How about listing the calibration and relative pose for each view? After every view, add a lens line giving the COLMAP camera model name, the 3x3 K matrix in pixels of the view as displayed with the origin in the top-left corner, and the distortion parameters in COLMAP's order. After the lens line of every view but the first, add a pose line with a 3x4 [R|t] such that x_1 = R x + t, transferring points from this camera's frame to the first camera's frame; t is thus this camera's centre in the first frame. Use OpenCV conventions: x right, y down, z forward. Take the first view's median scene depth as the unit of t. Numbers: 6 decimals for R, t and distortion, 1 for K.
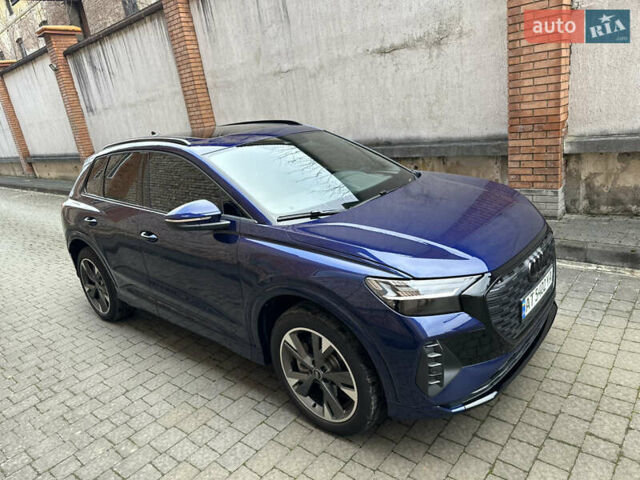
lens RADIAL K [[453.1, 0, 322.3], [0, 453.1, 242.1], [0, 0, 1]] dist [0.022267, -0.031623]
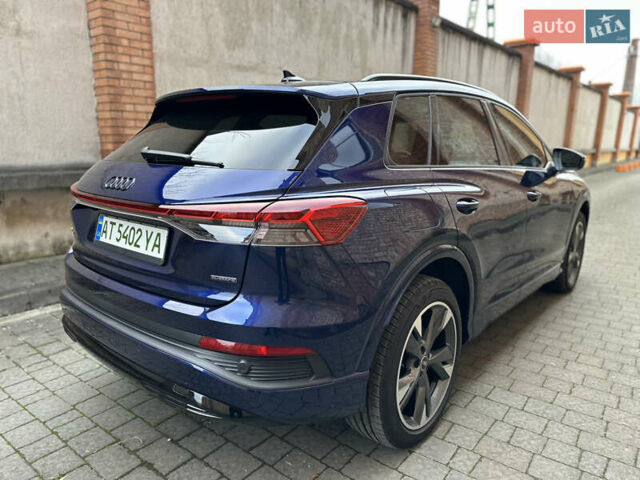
lens RADIAL K [[451.7, 0, 319.8], [0, 451.7, 242.2], [0, 0, 1]] dist [0.030431, -0.040129]
pose [[-0.035946, -0.079034, 0.996224, -0.483004], [0.304060, 0.948742, 0.086238, -0.030693], [-0.951974, 0.306012, -0.010073, 0.608922]]
